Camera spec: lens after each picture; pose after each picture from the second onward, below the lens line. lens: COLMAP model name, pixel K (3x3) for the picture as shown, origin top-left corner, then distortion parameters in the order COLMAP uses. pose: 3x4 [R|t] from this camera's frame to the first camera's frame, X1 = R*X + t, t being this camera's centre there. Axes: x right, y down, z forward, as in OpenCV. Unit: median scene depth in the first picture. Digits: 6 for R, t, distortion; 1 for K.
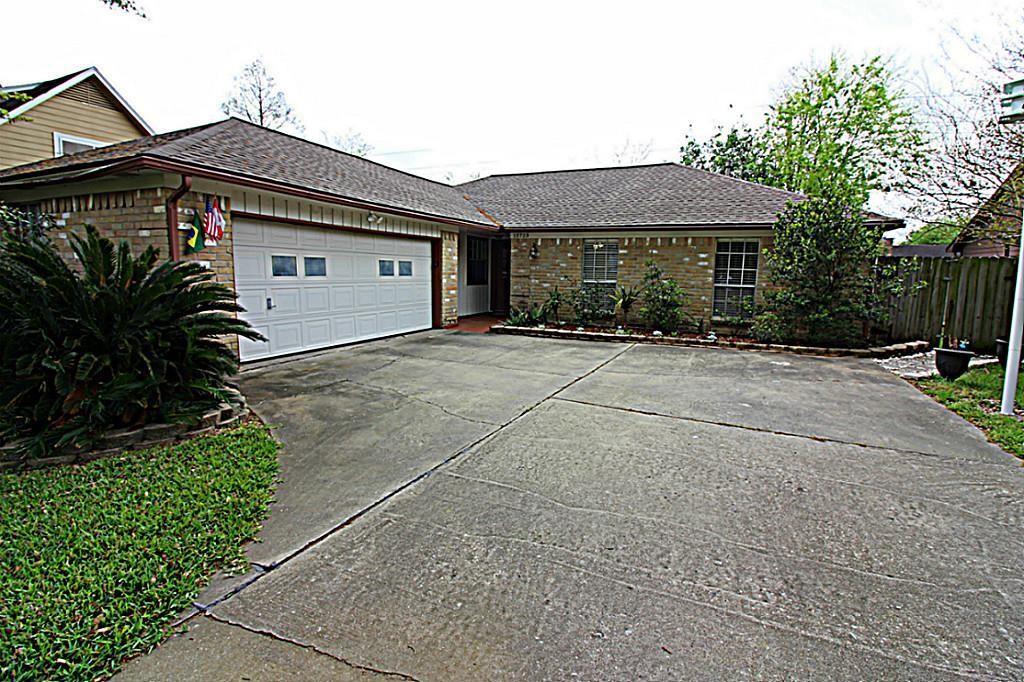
lens RADIAL K [[470.2, 0, 512.2], [0, 470.2, 327.3], [0, 0, 1]] dist [-0.001381, -0.012814]
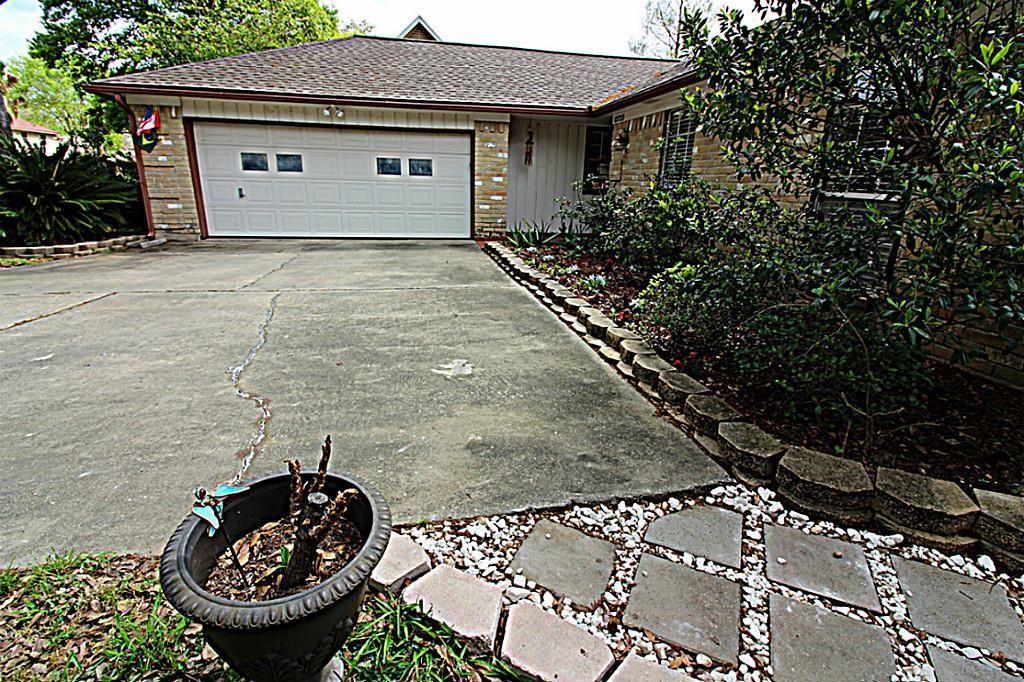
lens RADIAL K [[470.2, 0, 512.2], [0, 470.2, 327.3], [0, 0, 1]] dist [-0.001381, -0.012814]
pose [[0.561702, 0.241283, -0.791374, 0.635419], [-0.116865, 0.970078, 0.212819, -0.034346], [0.819044, -0.027057, 0.573092, 0.561704]]
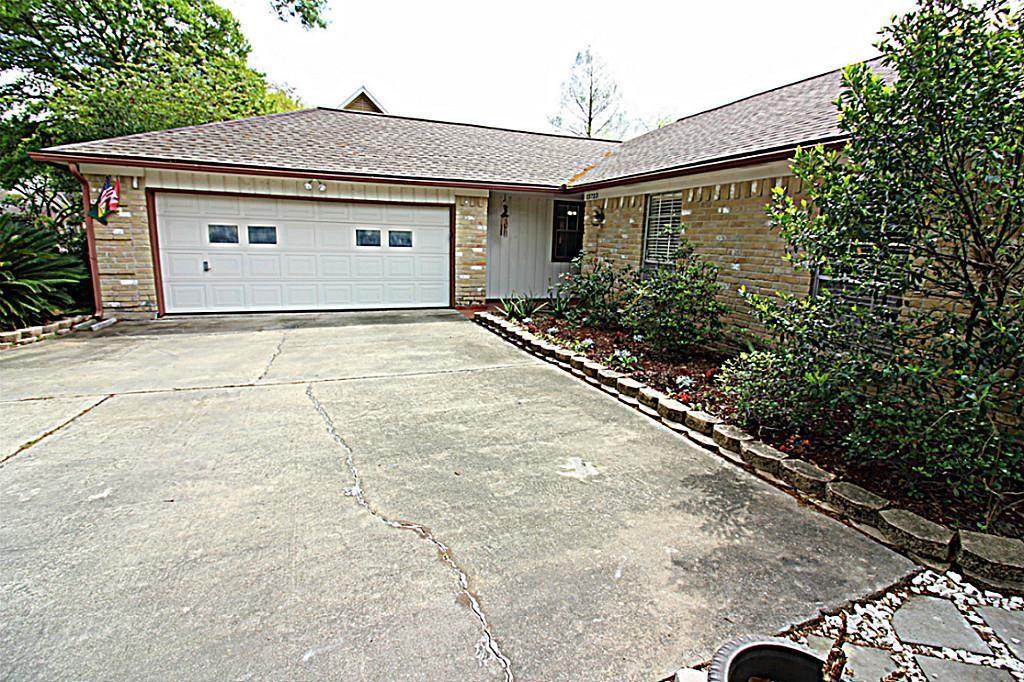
lens RADIAL K [[470.2, 0, 512.2], [0, 470.2, 327.3], [0, 0, 1]] dist [-0.001381, -0.012814]
pose [[0.699207, 0.133957, -0.702257, 0.557941], [-0.101711, 0.990936, 0.087754, -0.051853], [0.707647, 0.010069, 0.706495, 0.464509]]
